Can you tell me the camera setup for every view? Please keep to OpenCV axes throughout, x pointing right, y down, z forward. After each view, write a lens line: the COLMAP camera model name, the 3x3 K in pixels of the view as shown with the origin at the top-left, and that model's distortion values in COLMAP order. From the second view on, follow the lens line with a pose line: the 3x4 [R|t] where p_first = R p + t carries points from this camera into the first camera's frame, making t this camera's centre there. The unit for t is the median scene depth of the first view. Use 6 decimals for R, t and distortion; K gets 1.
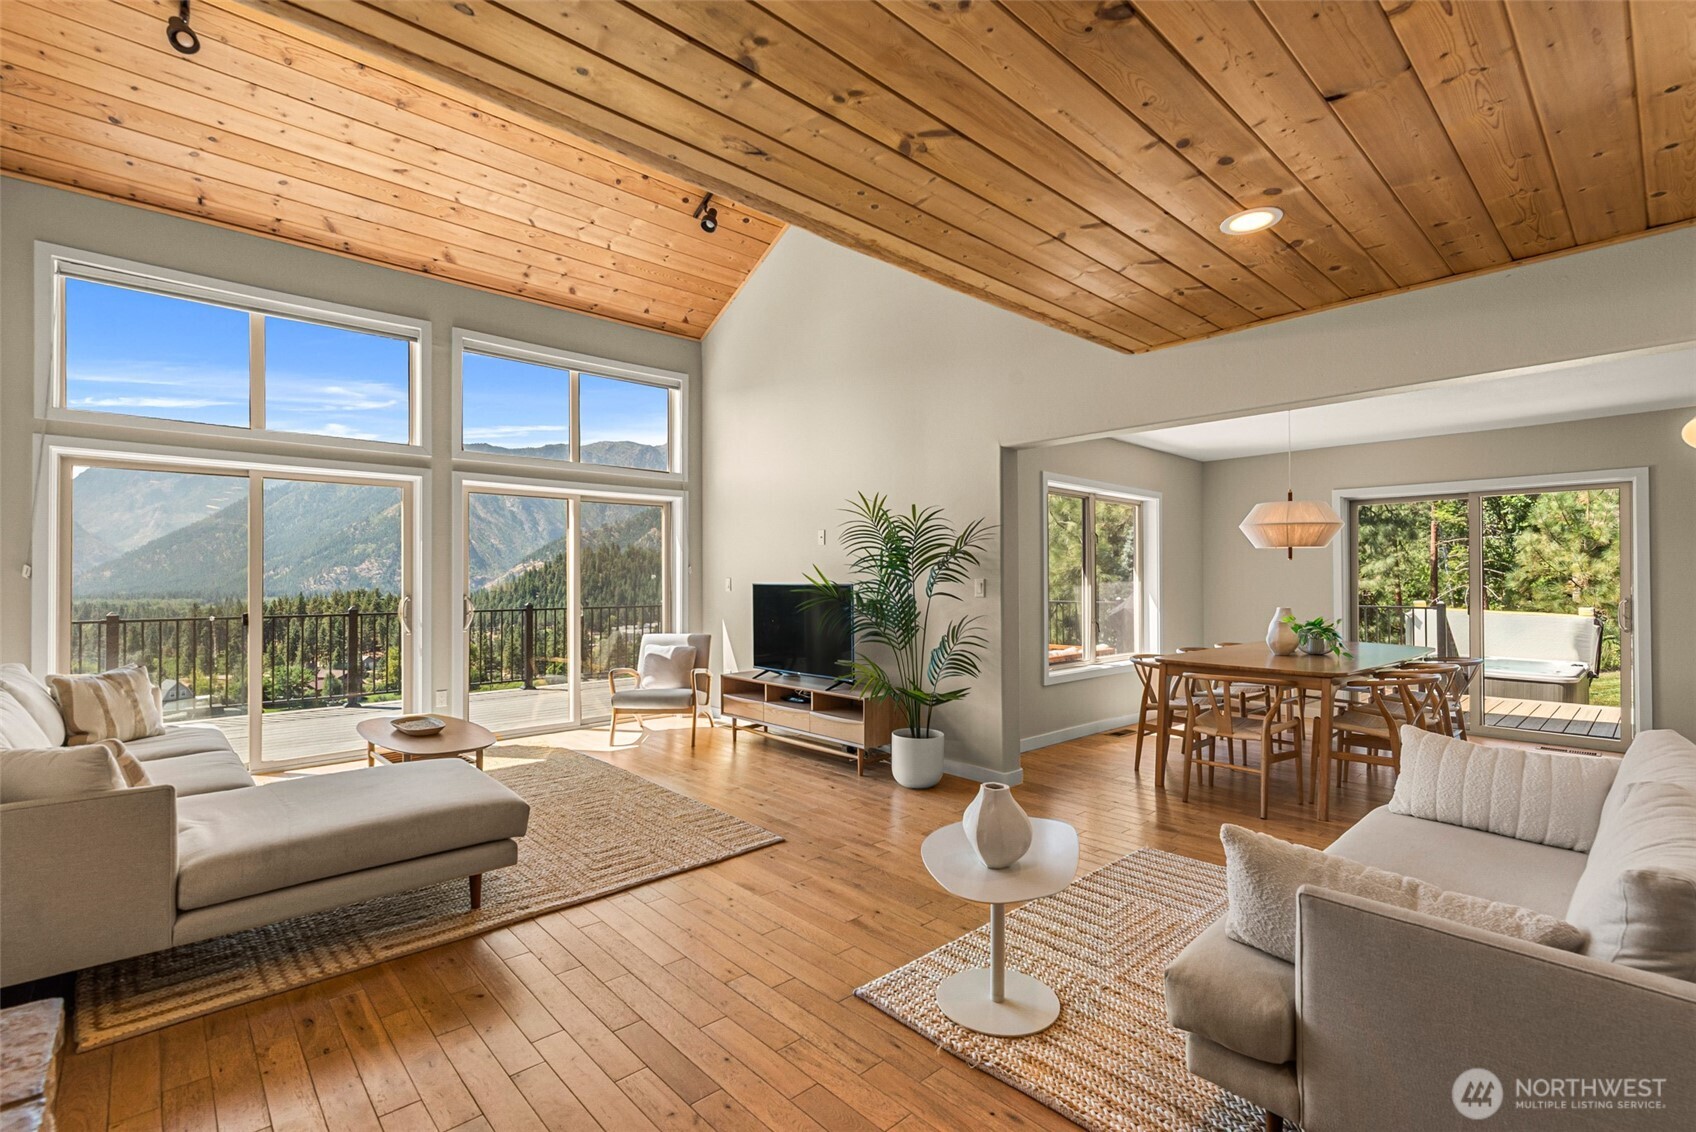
lens RADIAL K [[752.2, 0, 857.4], [0, 752.2, 565.9], [0, 0, 1]] dist [0.013476, -0.003159]
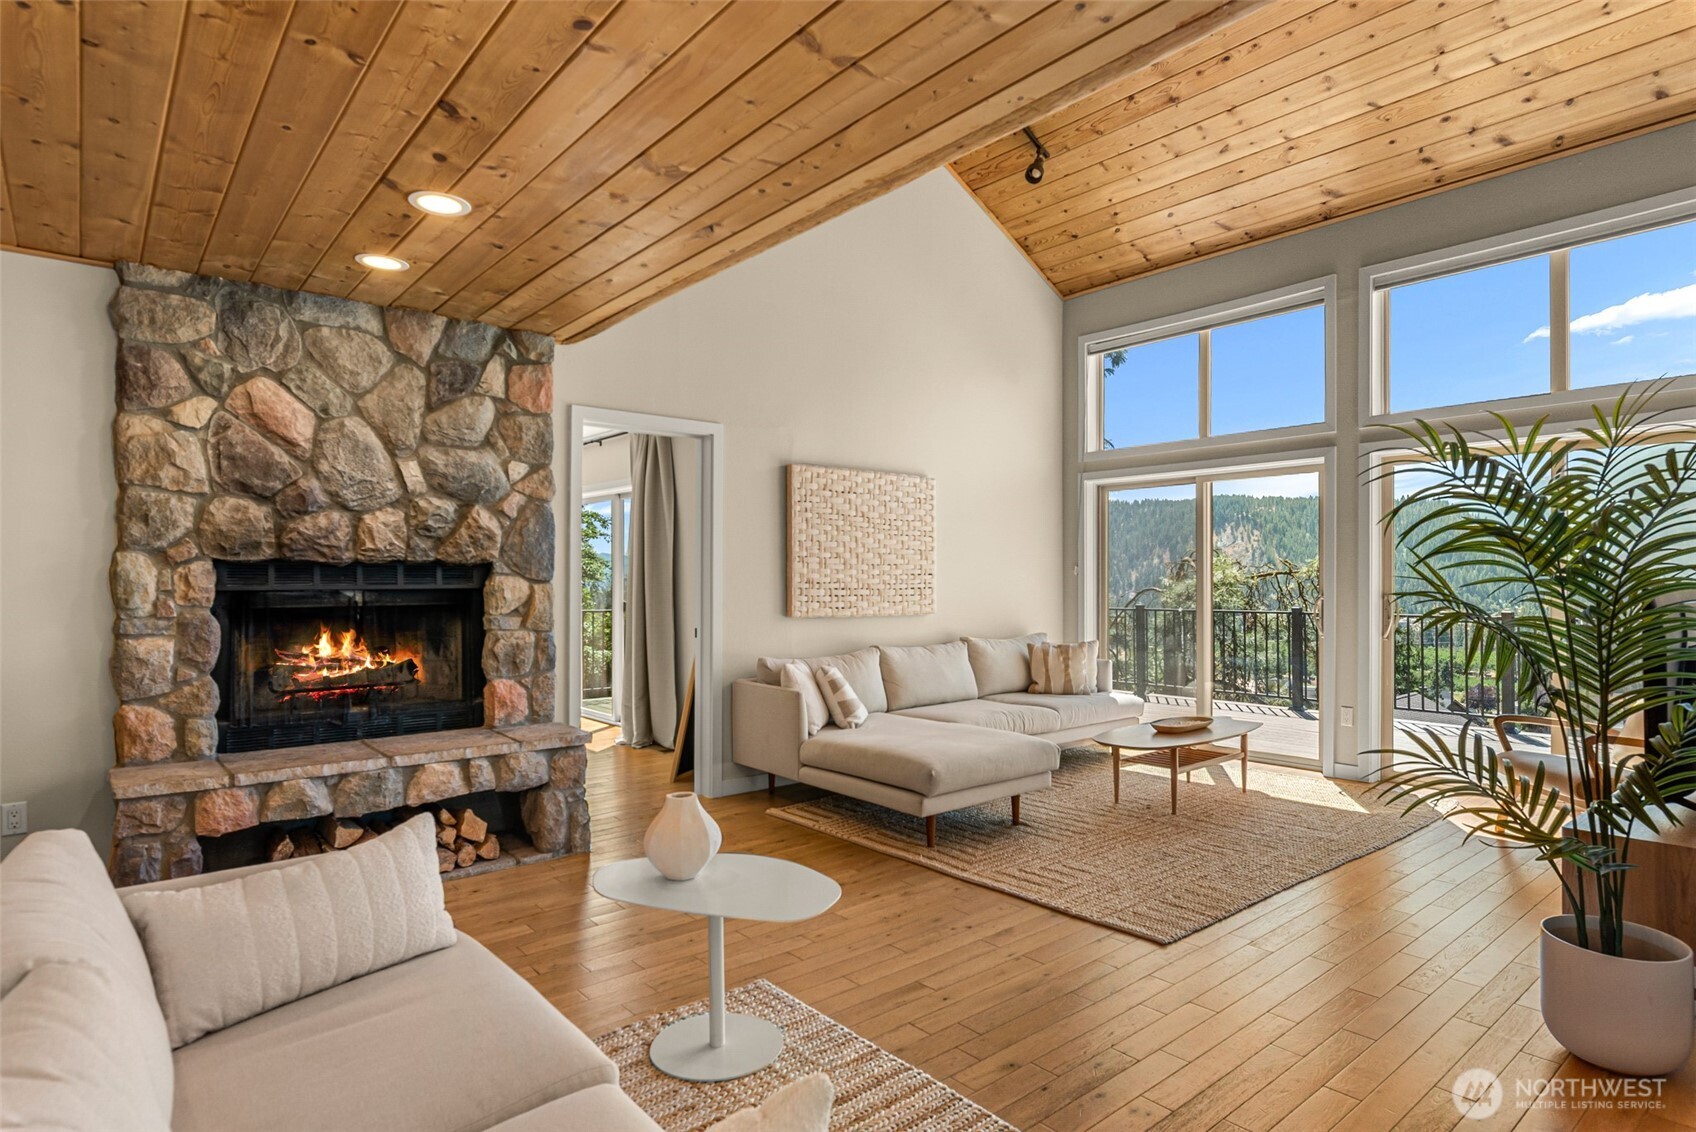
lens RADIAL K [[927.7, 0, 837.7], [0, 927.7, 576.8], [0, 0, 1]] dist [0.004286, -0.001766]
pose [[-0.055696, 0.000025, -0.998448, 0.651739], [0.023211, 0.999730, -0.001270, 0.009925], [0.998178, -0.023246, -0.055682, 0.616645]]
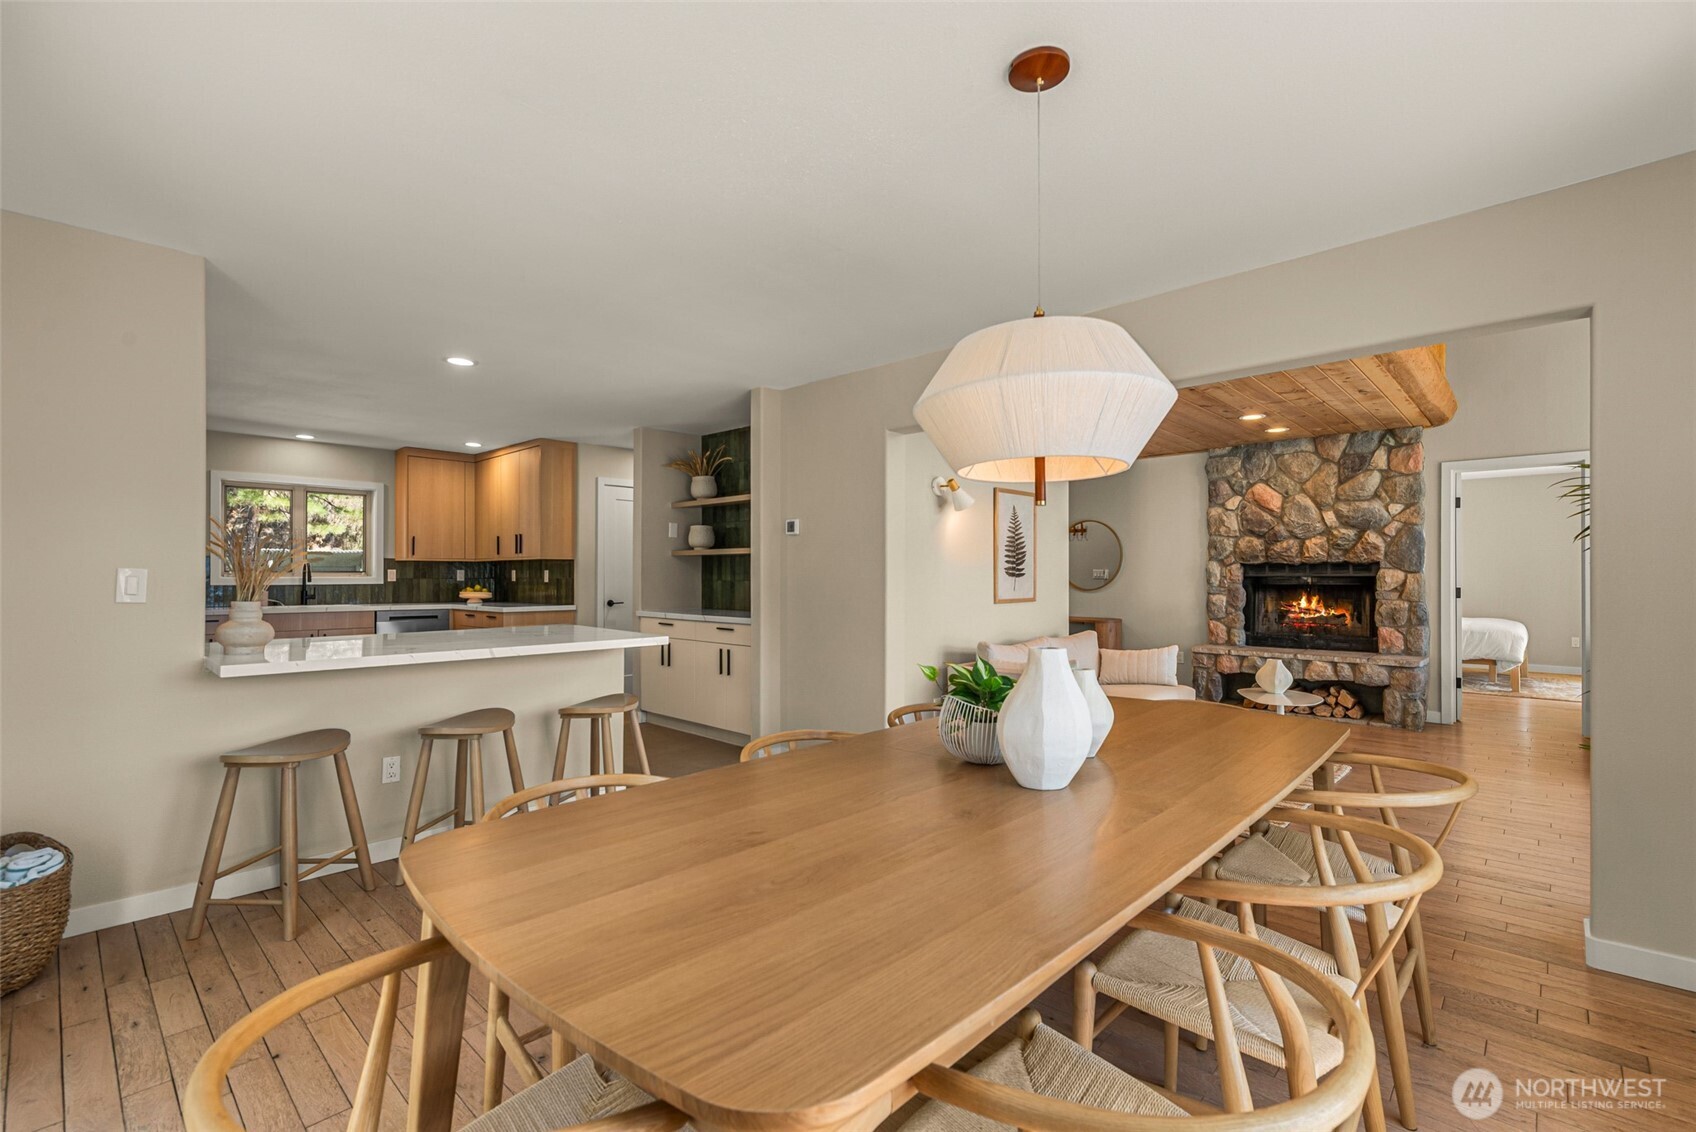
lens RADIAL K [[752.2, 0, 855.7], [0, 752.2, 572.5], [0, 0, 1]] dist [0.013476, -0.003159]
pose [[-0.998161, 0.005781, -0.060344, 0.735570], [0.007250, 0.999682, -0.024147, 0.025862], [0.060185, -0.024540, -0.997886, 1.274801]]
